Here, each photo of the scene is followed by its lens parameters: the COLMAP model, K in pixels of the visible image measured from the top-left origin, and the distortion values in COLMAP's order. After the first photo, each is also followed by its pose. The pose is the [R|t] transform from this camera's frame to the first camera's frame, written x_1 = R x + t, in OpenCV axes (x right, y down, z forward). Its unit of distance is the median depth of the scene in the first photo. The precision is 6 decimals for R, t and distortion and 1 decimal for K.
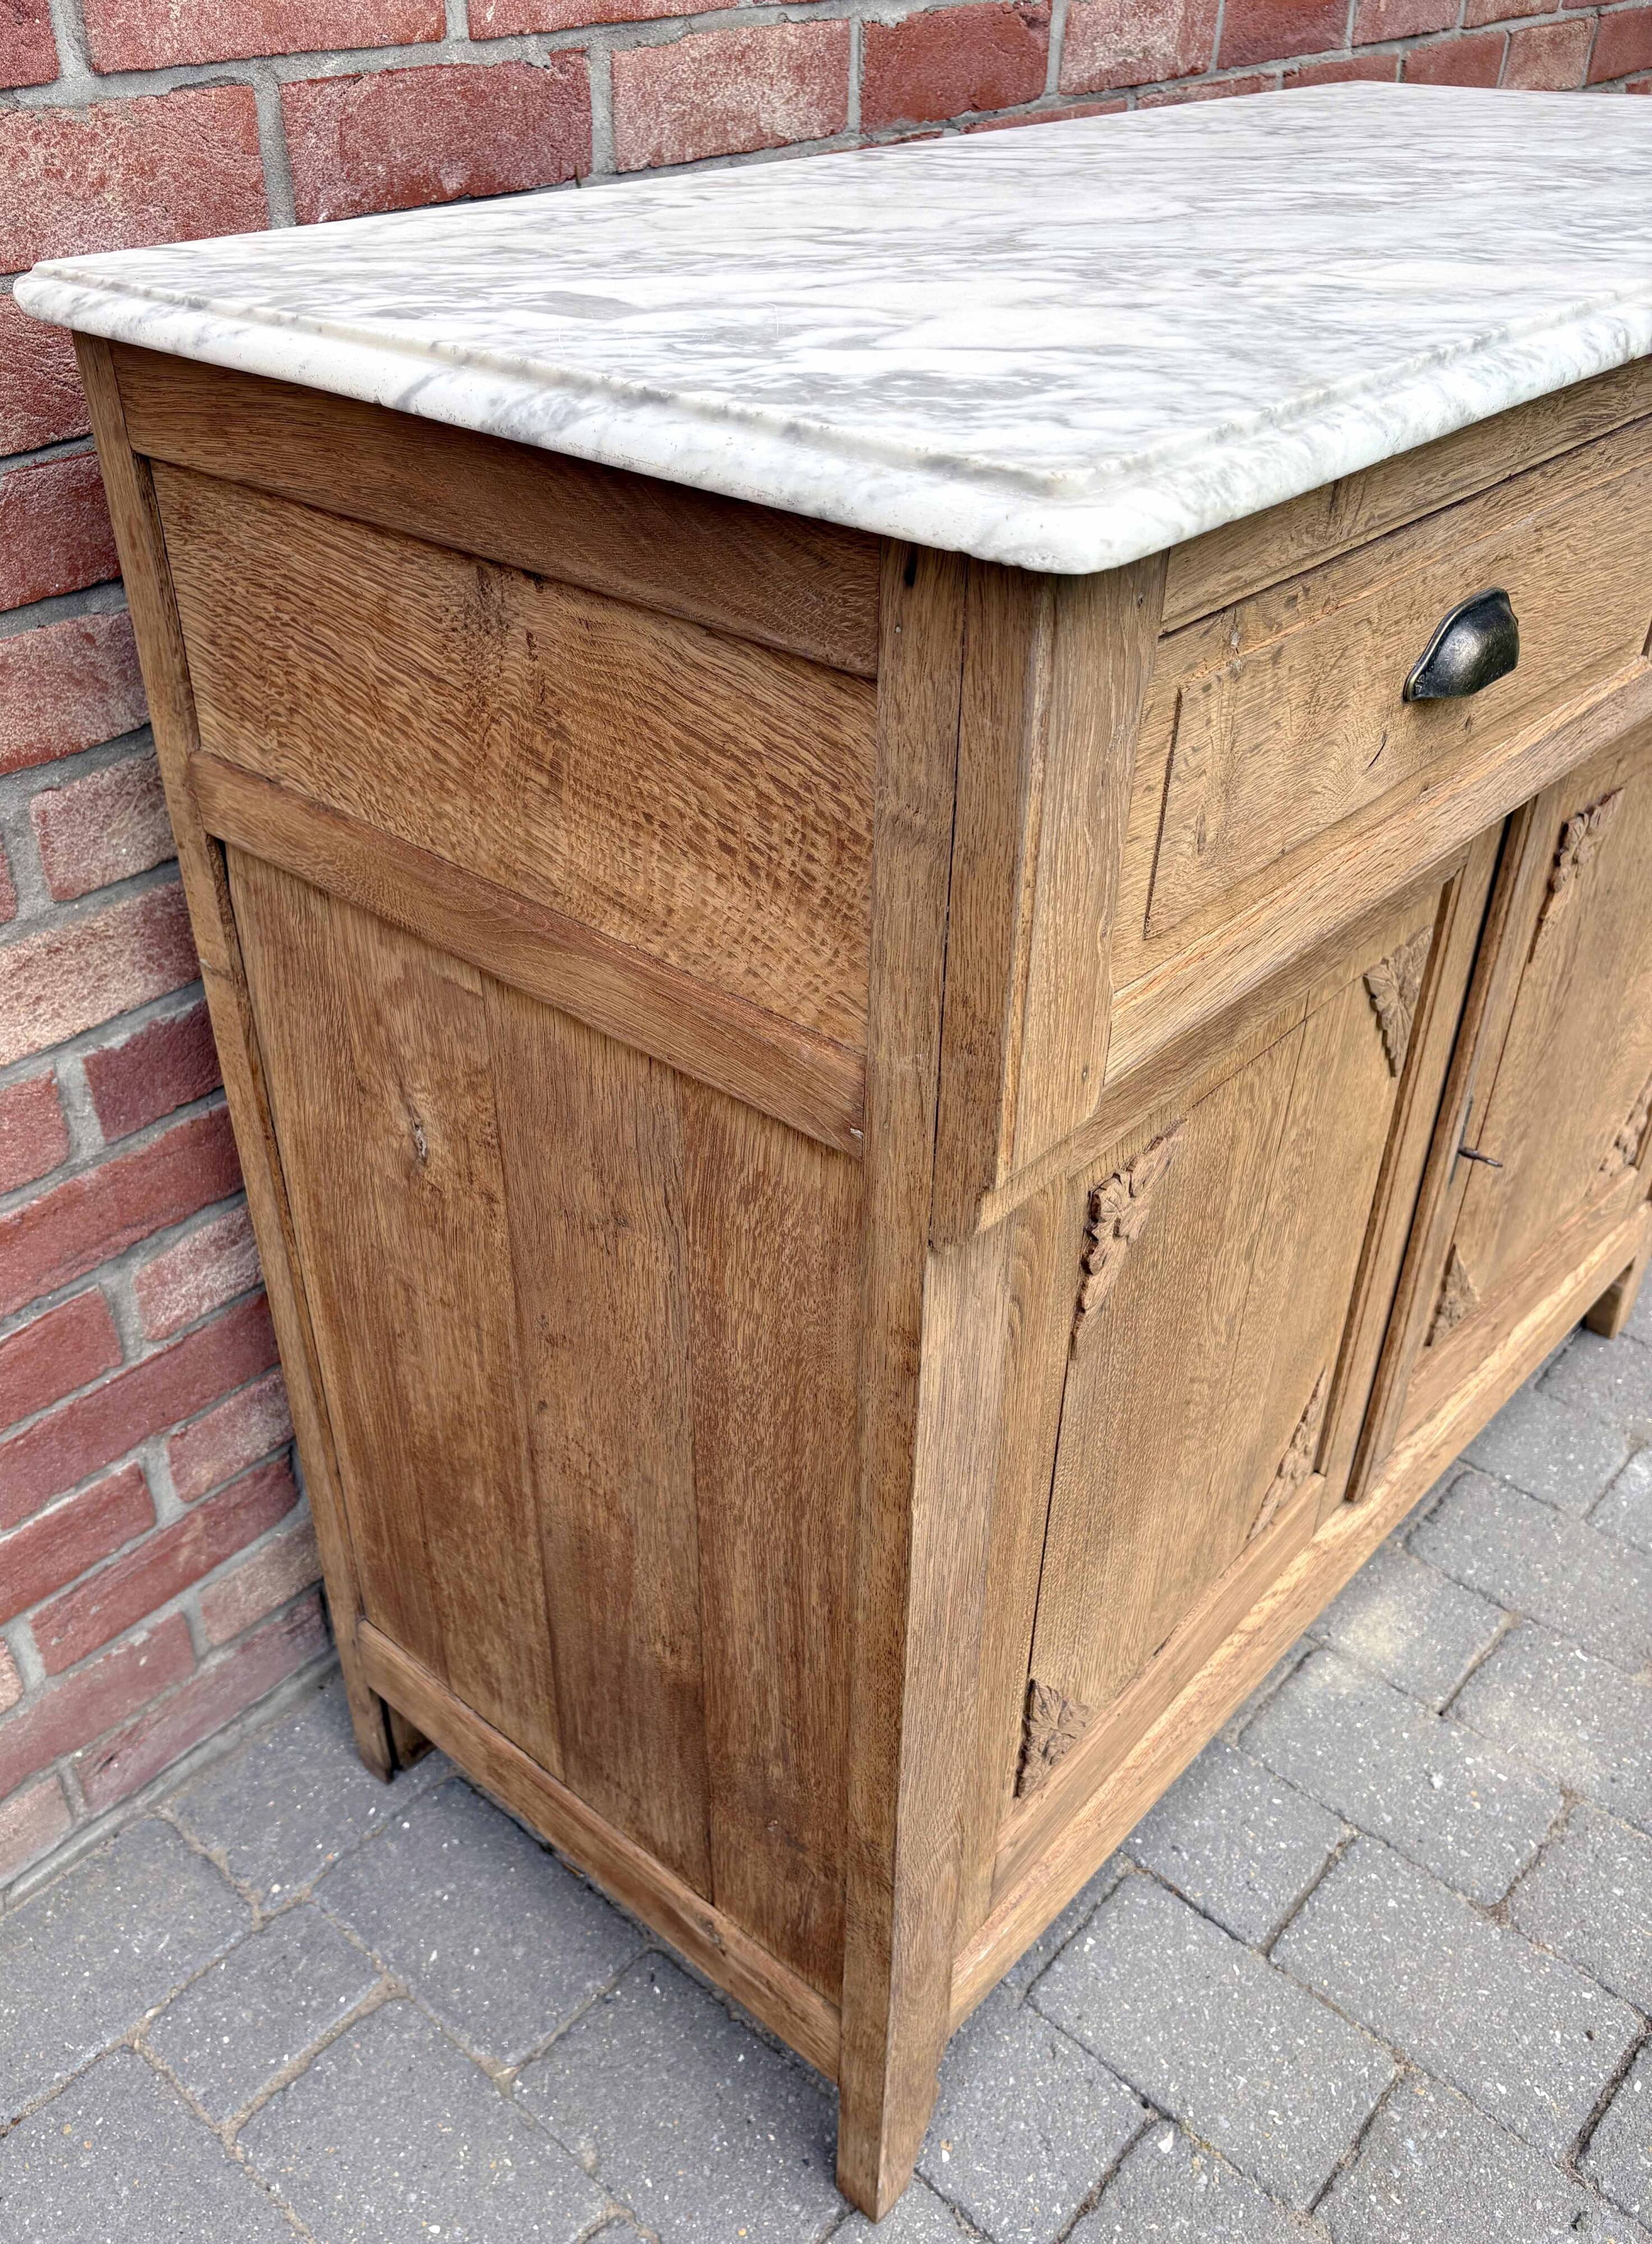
lens RADIAL K [[1831.8, 0, 753.0], [0, 1831.8, 1221.4], [0, 0, 1]] dist [0.029421, -0.029875]
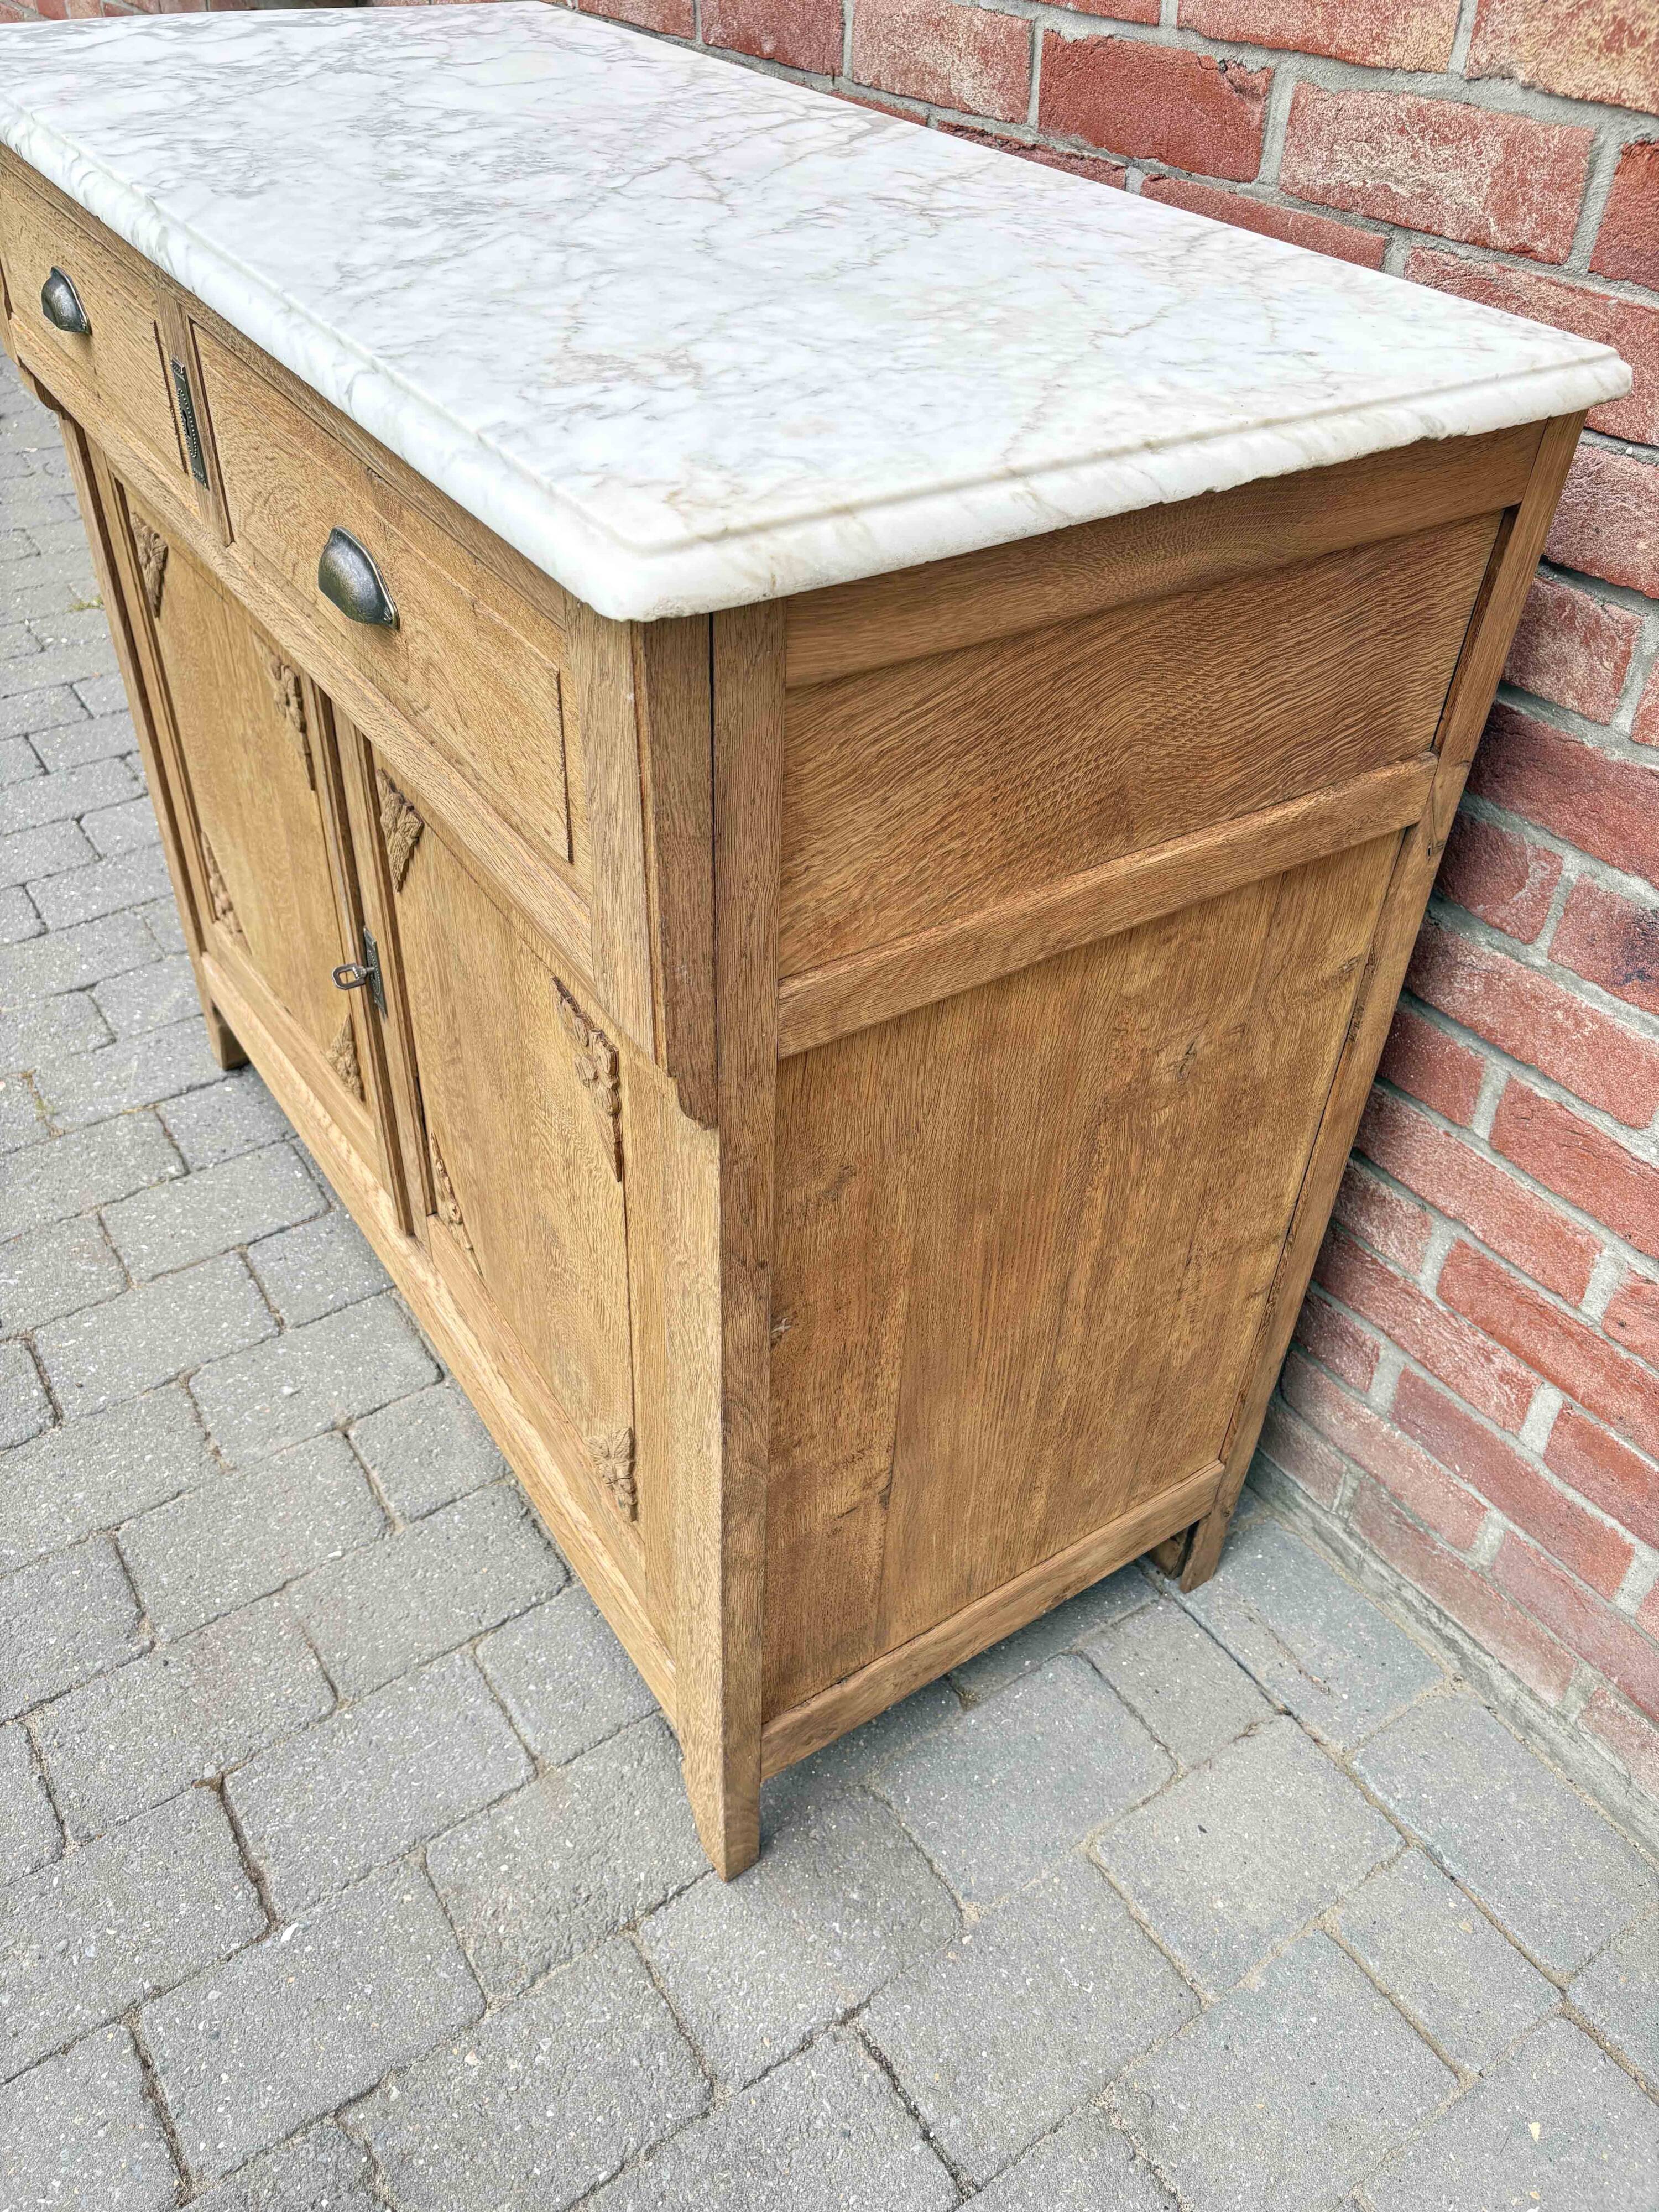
lens RADIAL K [[1687.4, 0, 817.8], [0, 1687.4, 1119.6], [0, 0, 1]] dist [0.022400, -0.024953]
pose [[-0.245103, 0.622938, -0.742882, 1.189391], [-0.596612, 0.507068, 0.622042, -0.845131], [0.764185, 0.595676, 0.247368, 1.012879]]
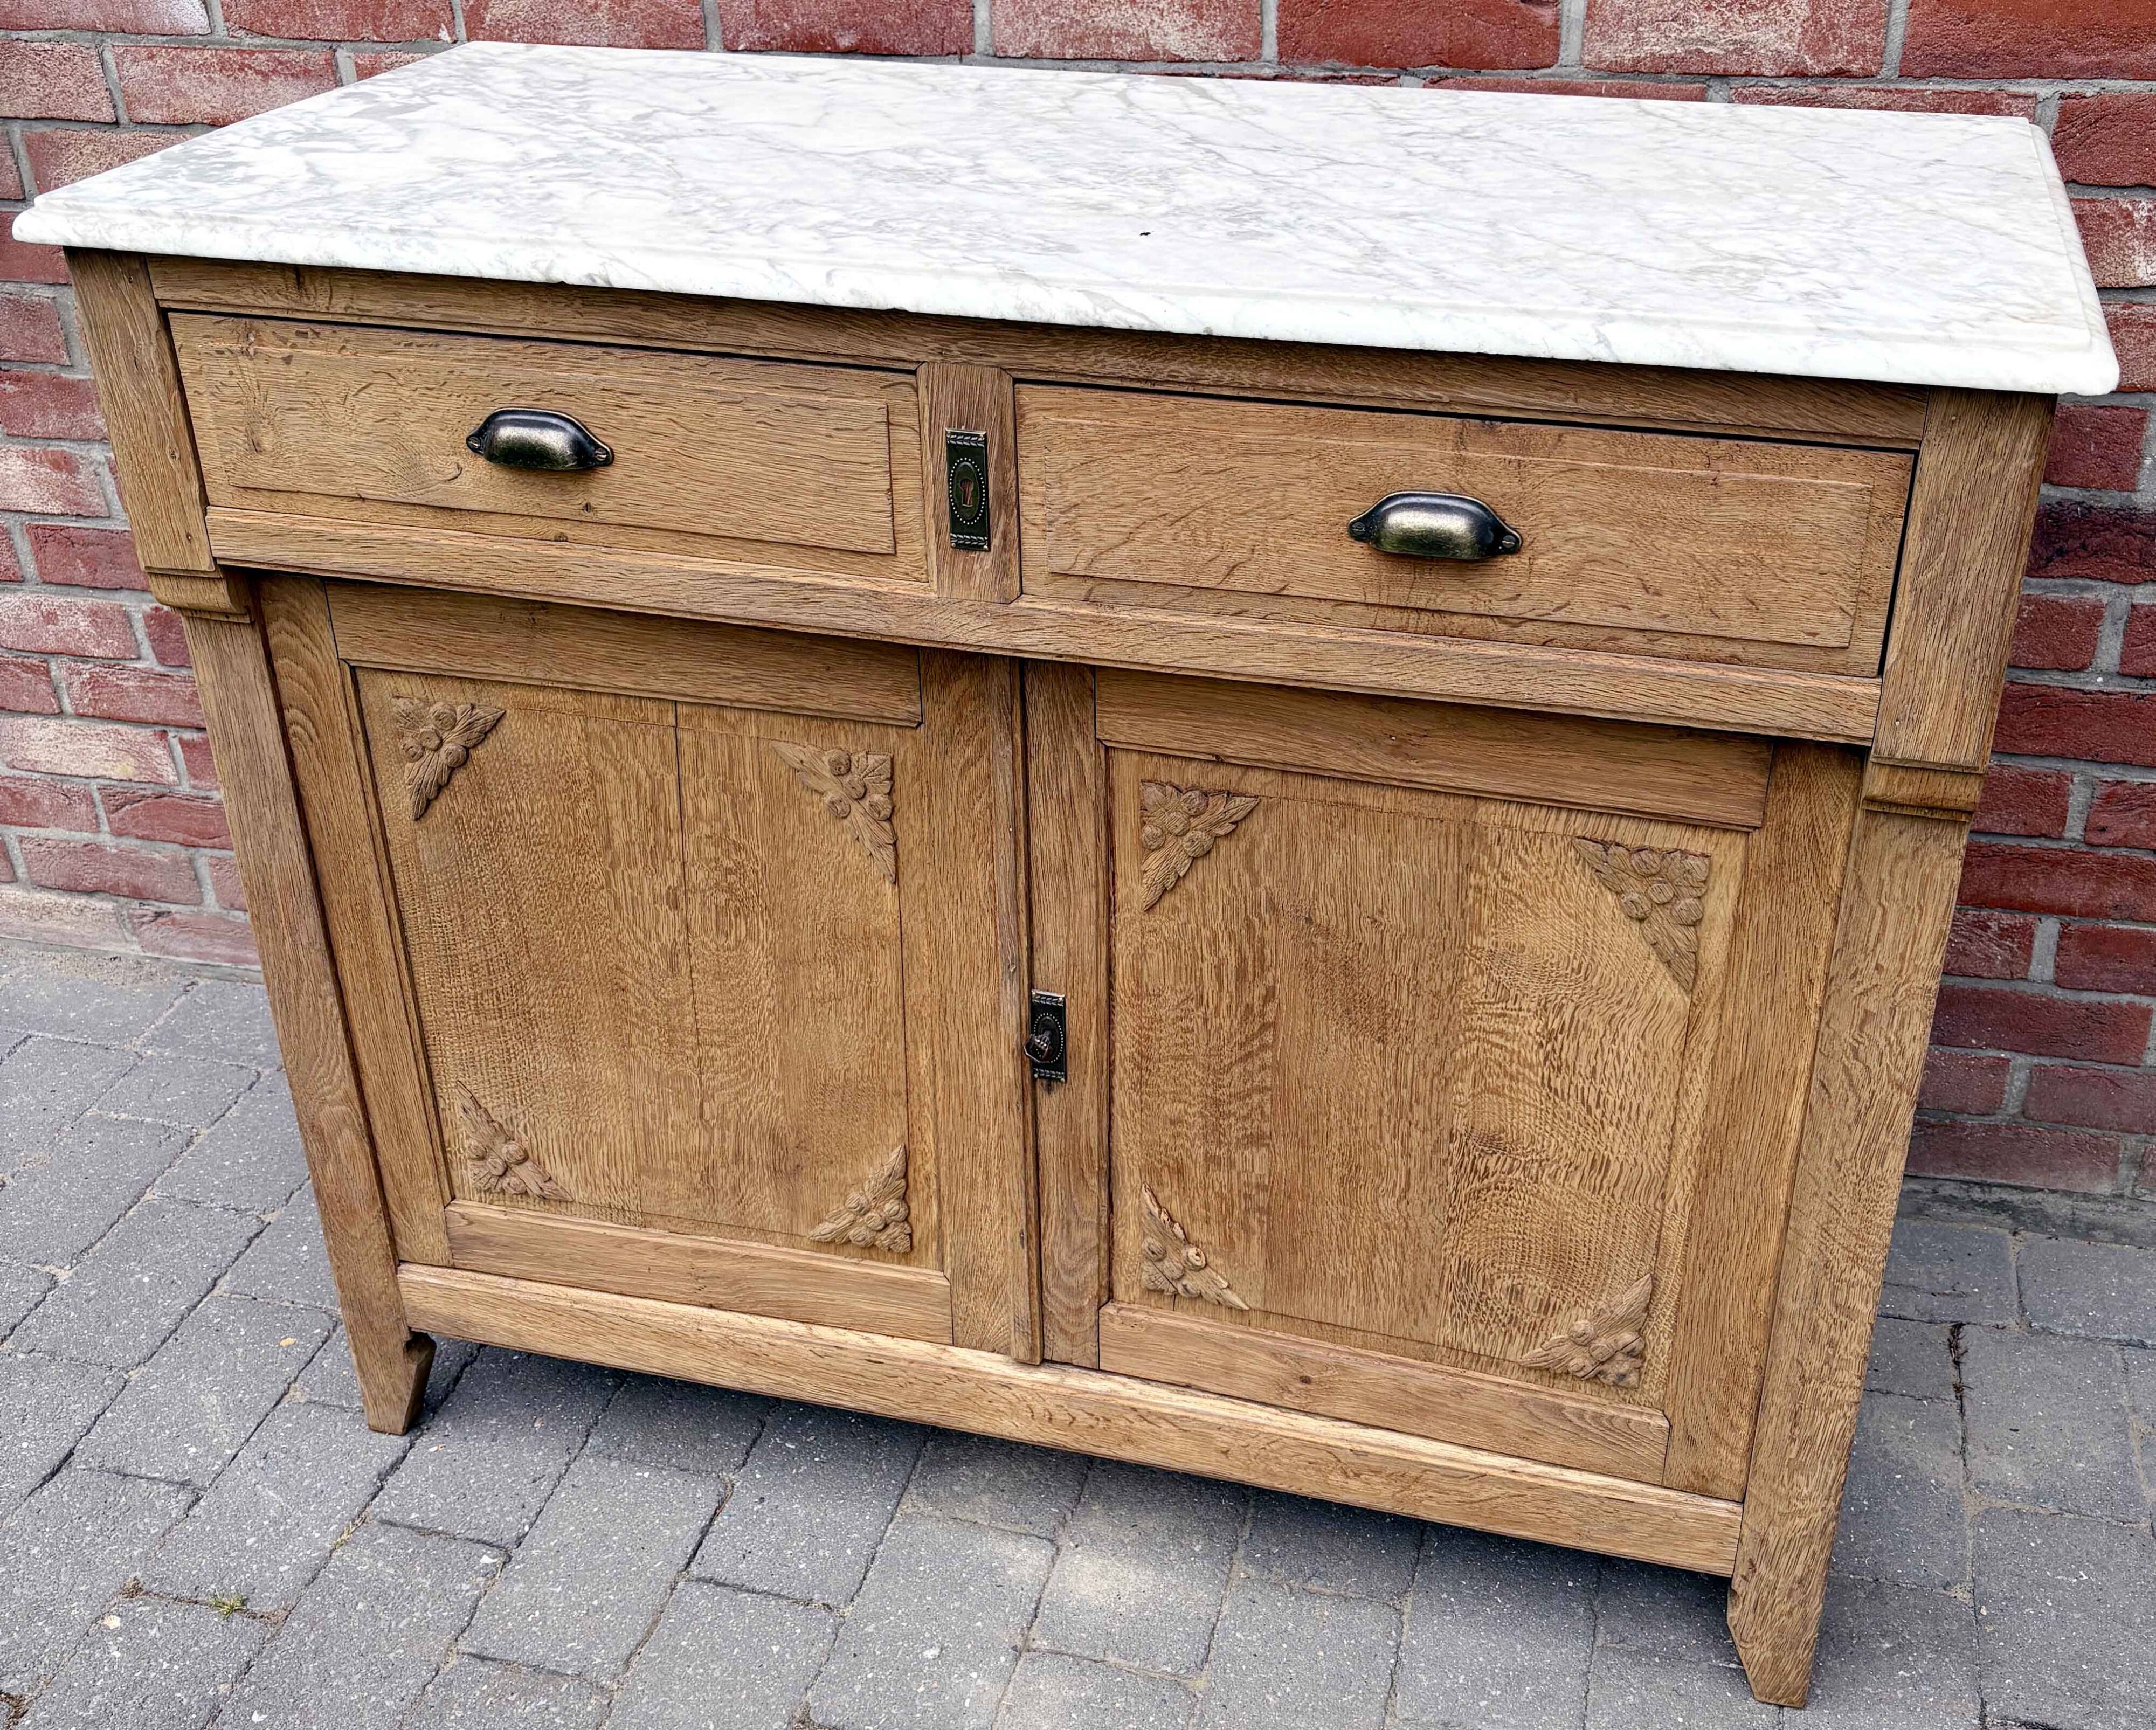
lens RADIAL K [[2322.6, 0, 1141.4], [0, 2322.6, 877.5], [0, 0, 1]] dist [0.025949, 0.000000]
pose [[0.466985, 0.445419, -0.763889, 1.386101], [-0.517947, 0.837948, 0.171969, -0.373315], [0.716698, 0.315348, 0.622013, 0.187487]]
